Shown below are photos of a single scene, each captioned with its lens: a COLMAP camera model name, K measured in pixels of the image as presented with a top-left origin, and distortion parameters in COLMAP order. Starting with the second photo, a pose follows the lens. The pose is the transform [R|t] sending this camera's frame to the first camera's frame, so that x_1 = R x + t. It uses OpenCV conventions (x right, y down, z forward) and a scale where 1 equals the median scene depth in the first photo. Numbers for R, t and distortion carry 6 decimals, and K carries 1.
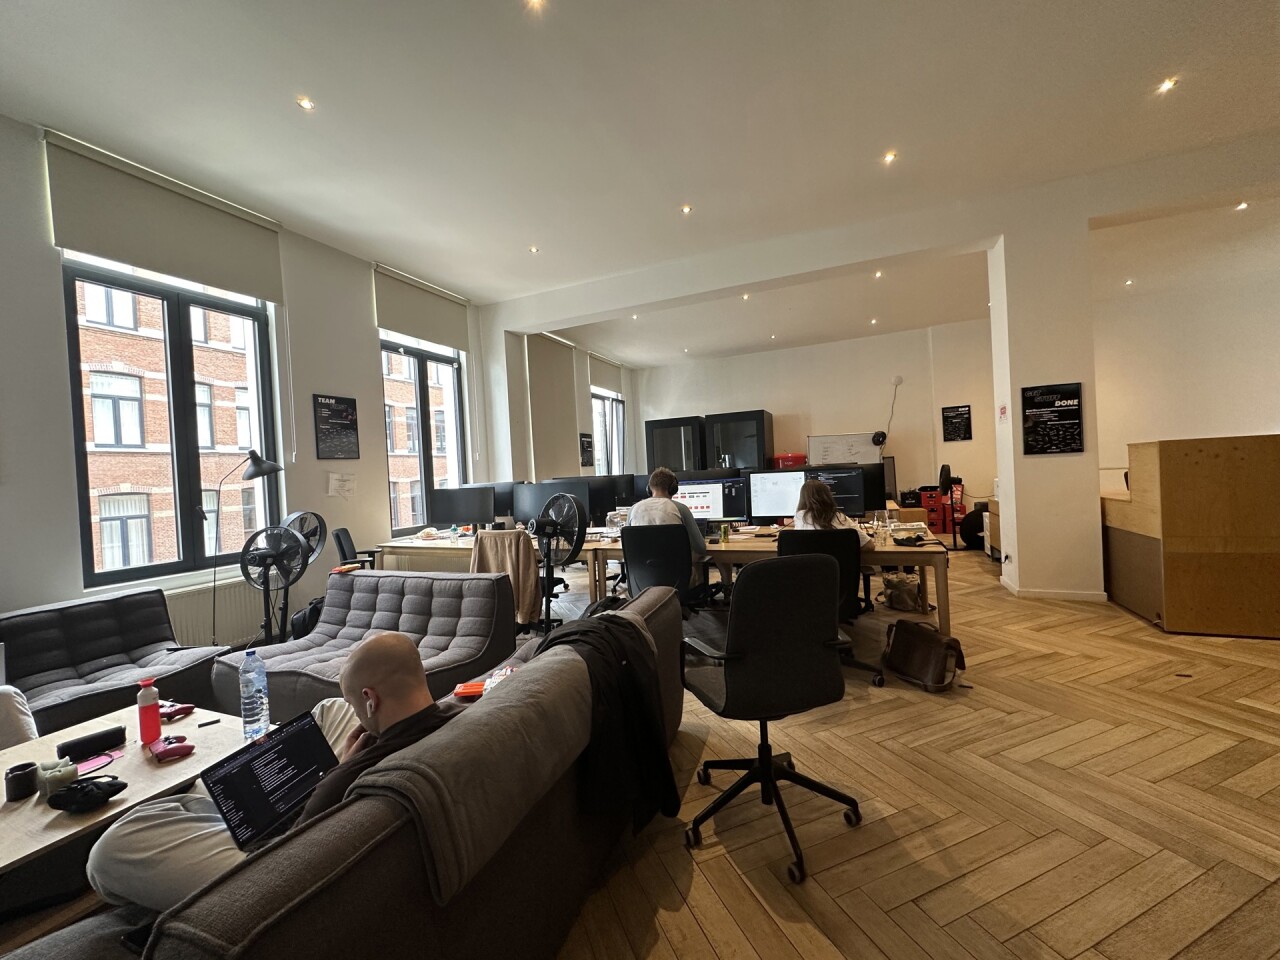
lens RADIAL K [[521.4, 0, 639.8], [0, 521.4, 480.5], [0, 0, 1]] dist [-0.002388, 0.000914]
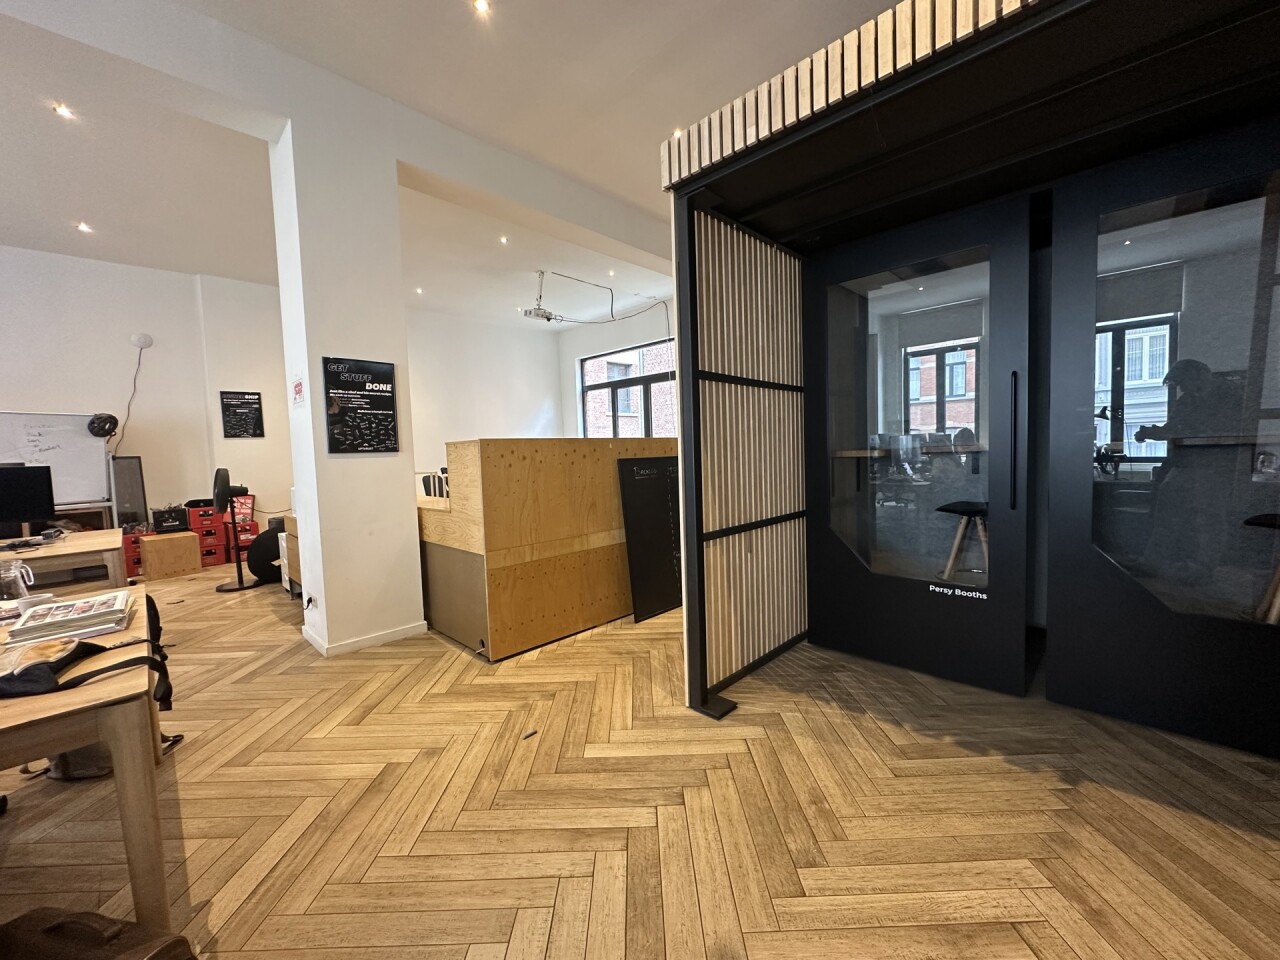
lens RADIAL K [[521.4, 0, 640.8], [0, 521.4, 481.9], [0, 0, 1]] dist [-0.002388, 0.000914]
pose [[0.382531, -0.016255, 0.923799, 0.228604], [0.026237, 0.999633, 0.006725, -0.003840], [-0.923570, 0.021666, 0.382818, 0.315570]]
